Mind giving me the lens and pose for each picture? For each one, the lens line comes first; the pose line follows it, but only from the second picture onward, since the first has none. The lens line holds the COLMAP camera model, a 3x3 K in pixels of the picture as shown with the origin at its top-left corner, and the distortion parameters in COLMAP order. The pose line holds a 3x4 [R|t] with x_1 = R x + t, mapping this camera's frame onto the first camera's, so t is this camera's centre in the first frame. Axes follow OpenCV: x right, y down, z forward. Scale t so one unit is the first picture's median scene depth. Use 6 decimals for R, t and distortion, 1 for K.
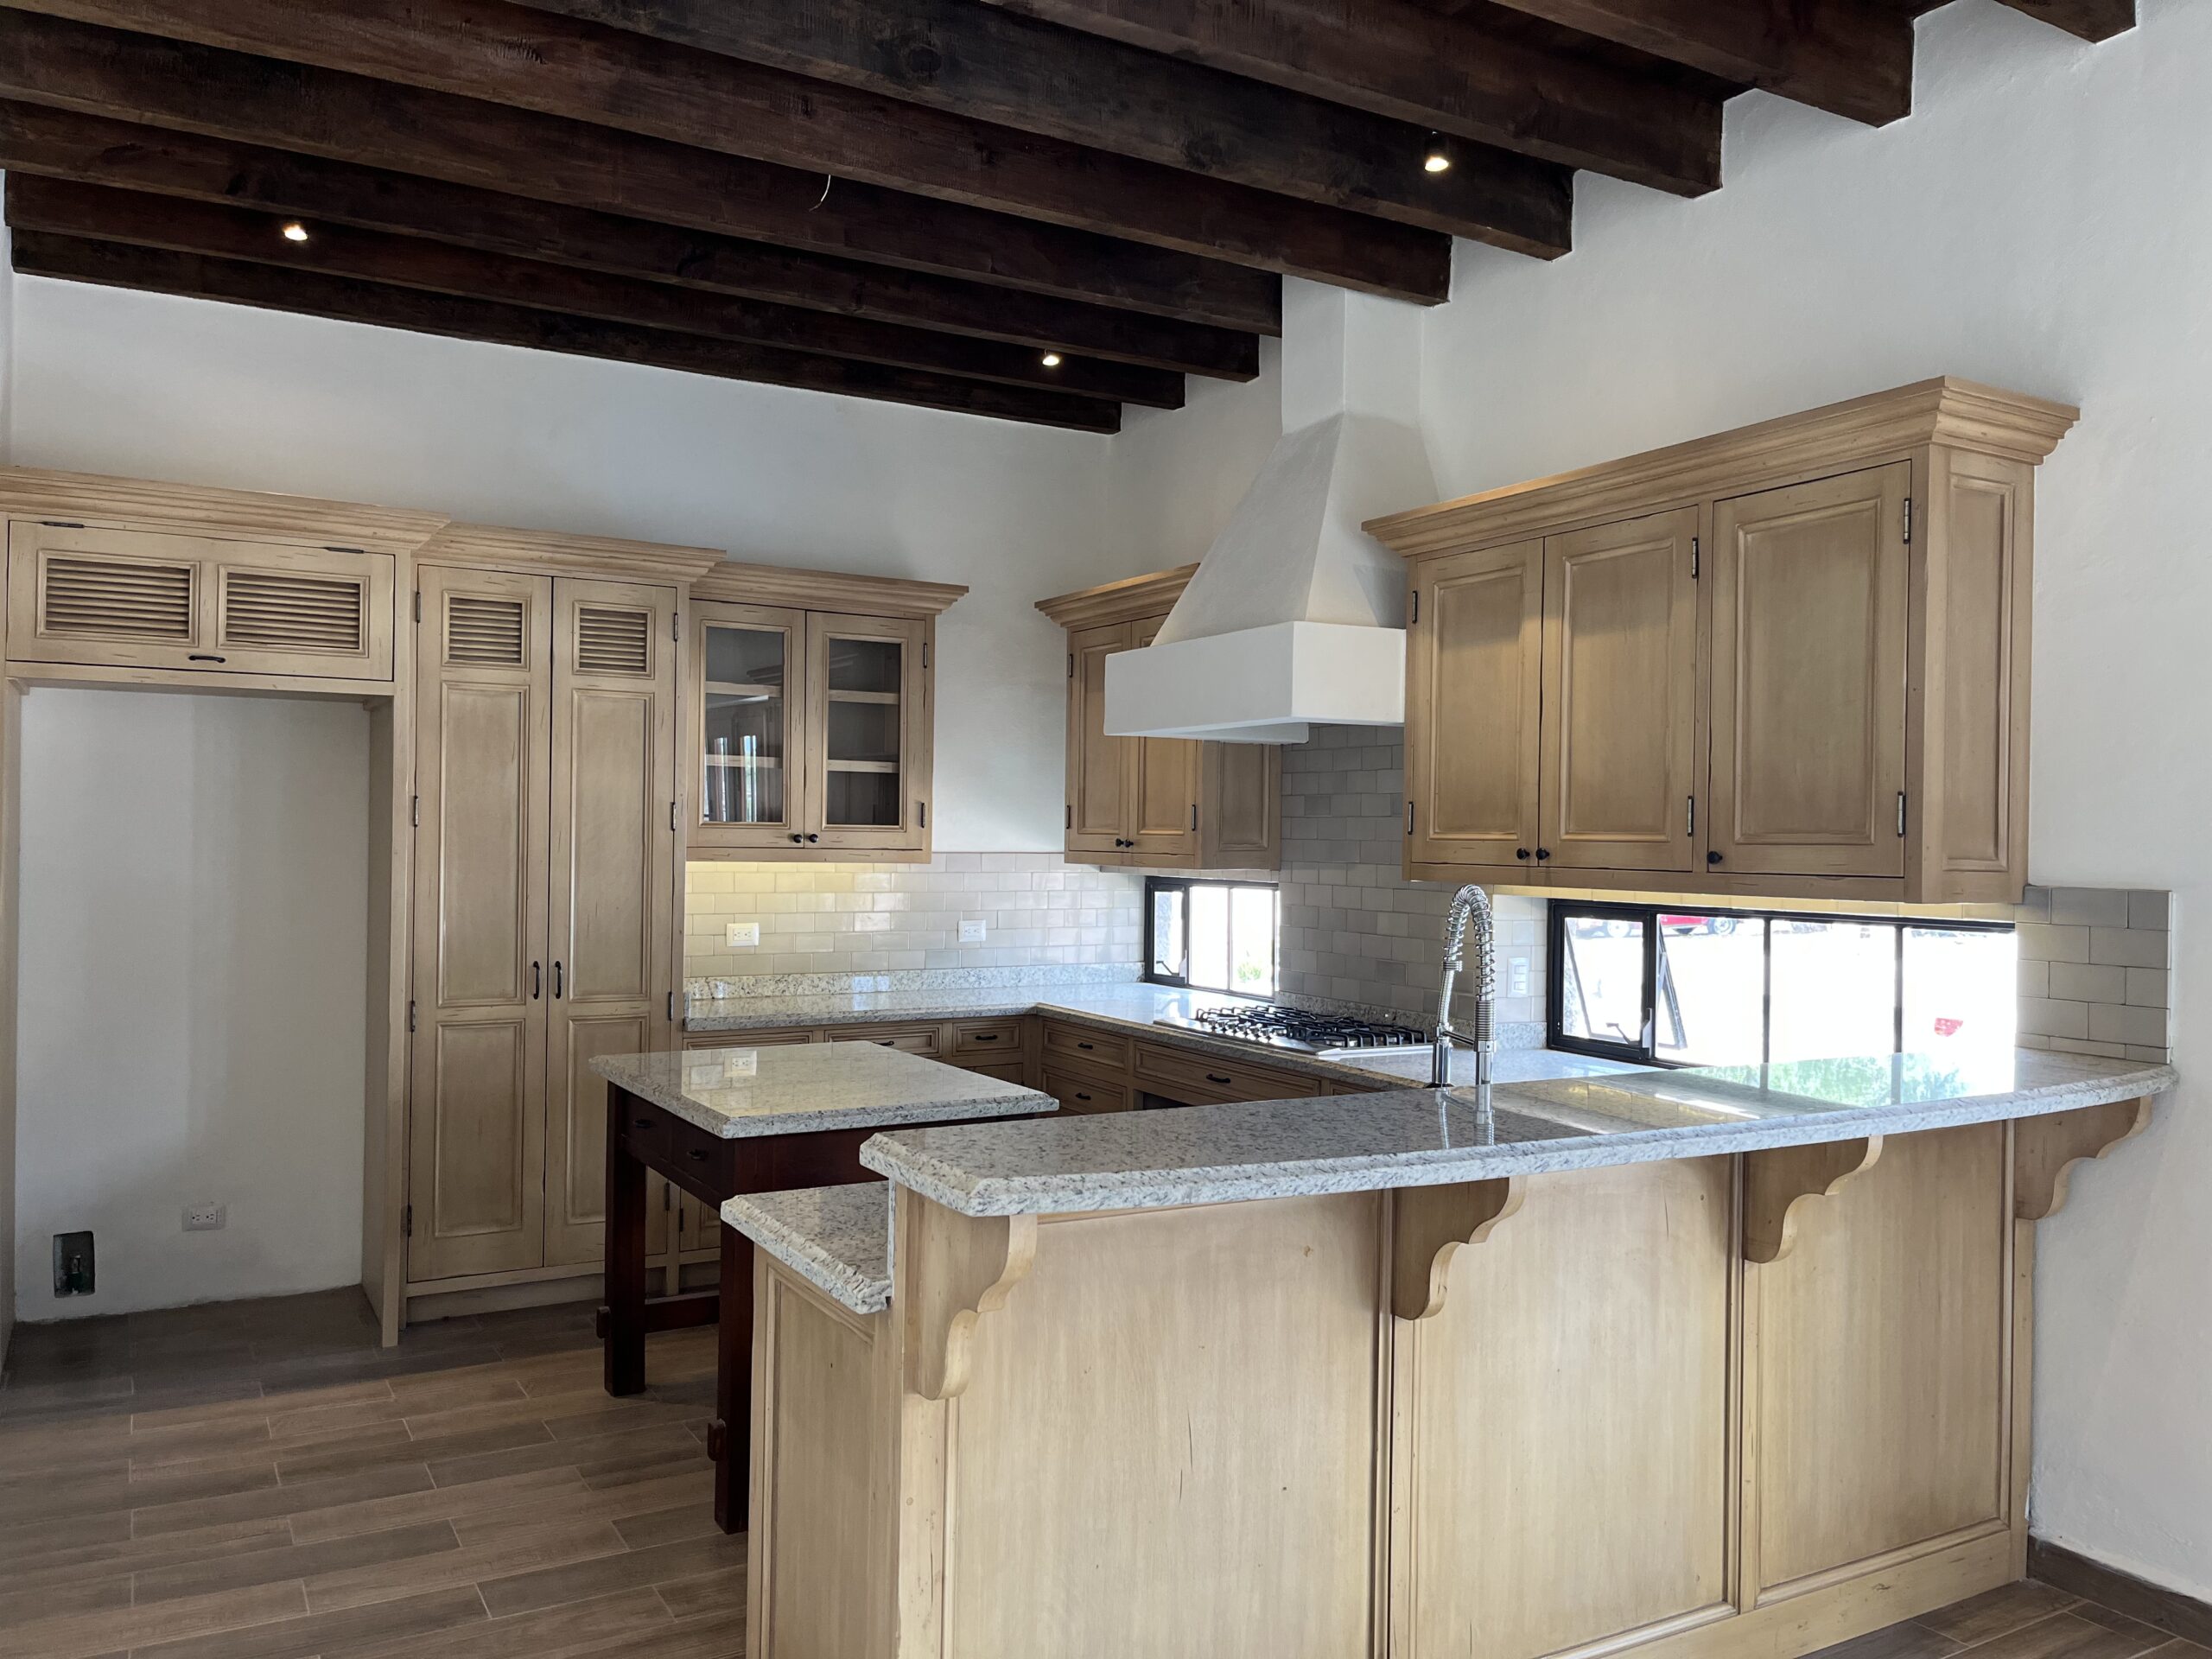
lens RADIAL K [[1671.3, 0, 1095.1], [0, 1671.3, 829.1], [0, 0, 1]] dist [0.016776, 0.000476]
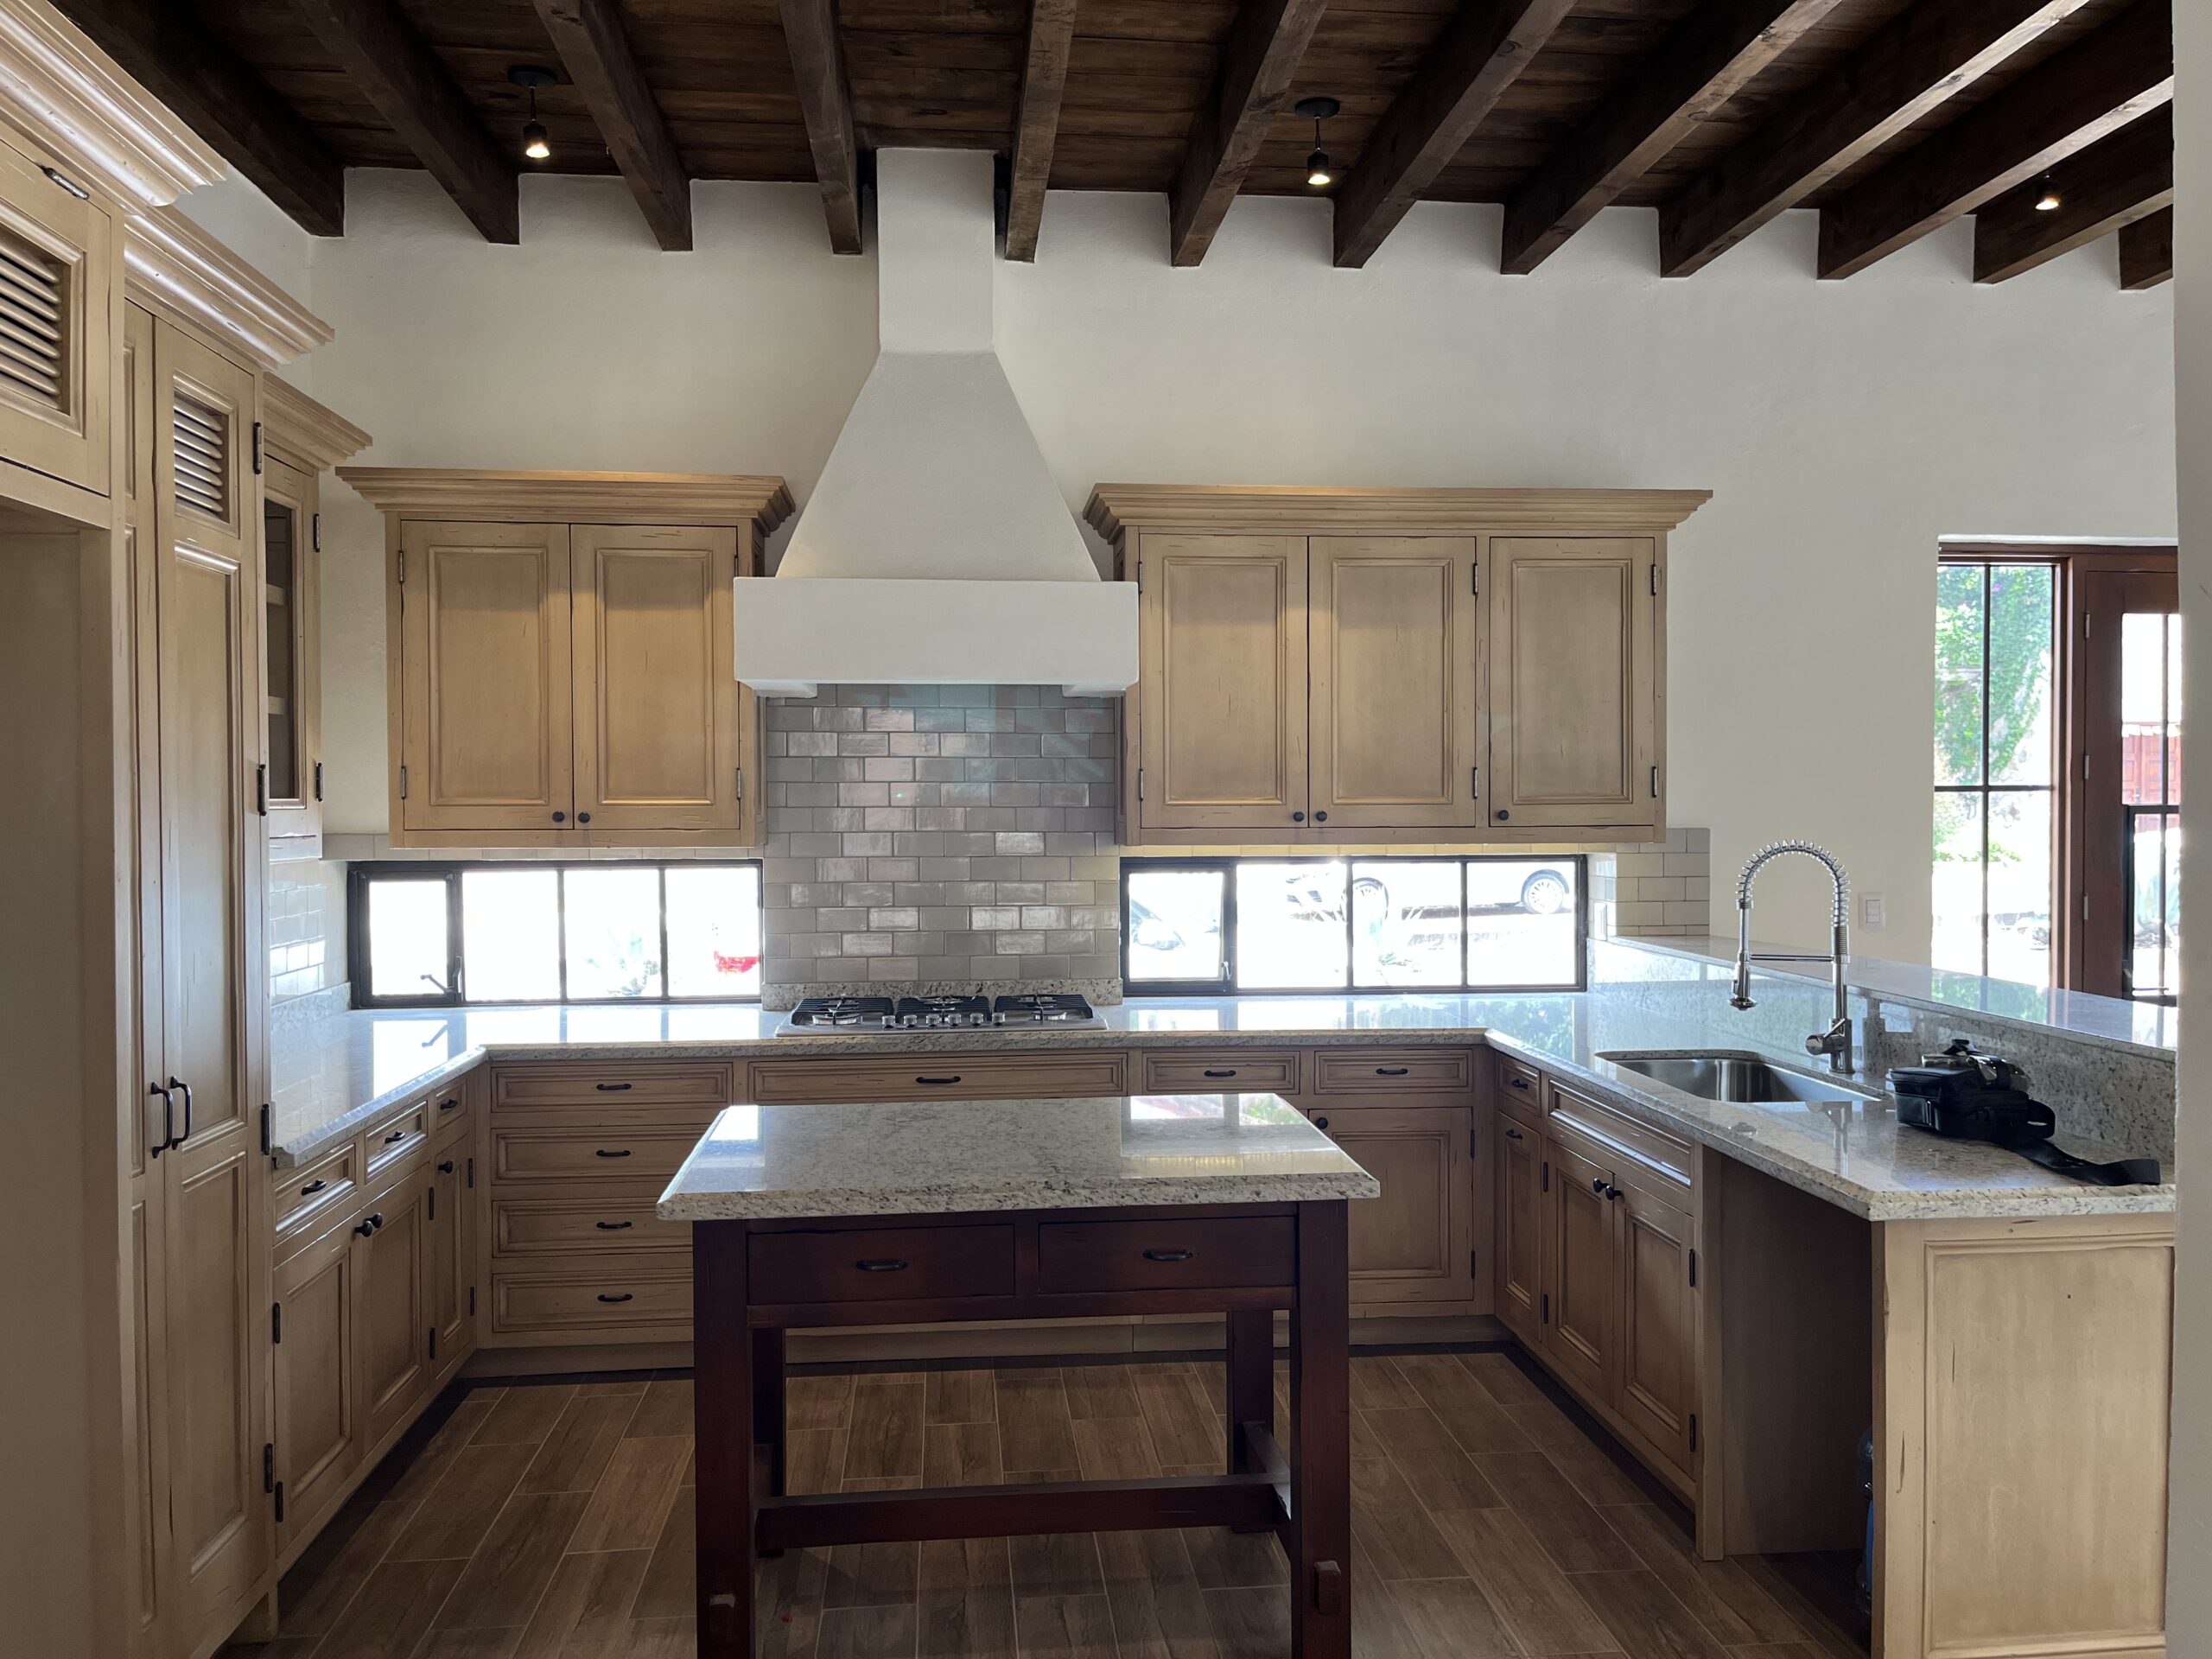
lens RADIAL K [[1671.3, 0, 1099.1], [0, 1671.3, 827.7], [0, 0, 1]] dist [0.016776, 0.000476]
pose [[0.408435, -0.033360, 0.912178, -0.820983], [0.005271, 0.999401, 0.034189, -0.016845], [-0.912772, -0.009156, 0.408366, 0.661620]]
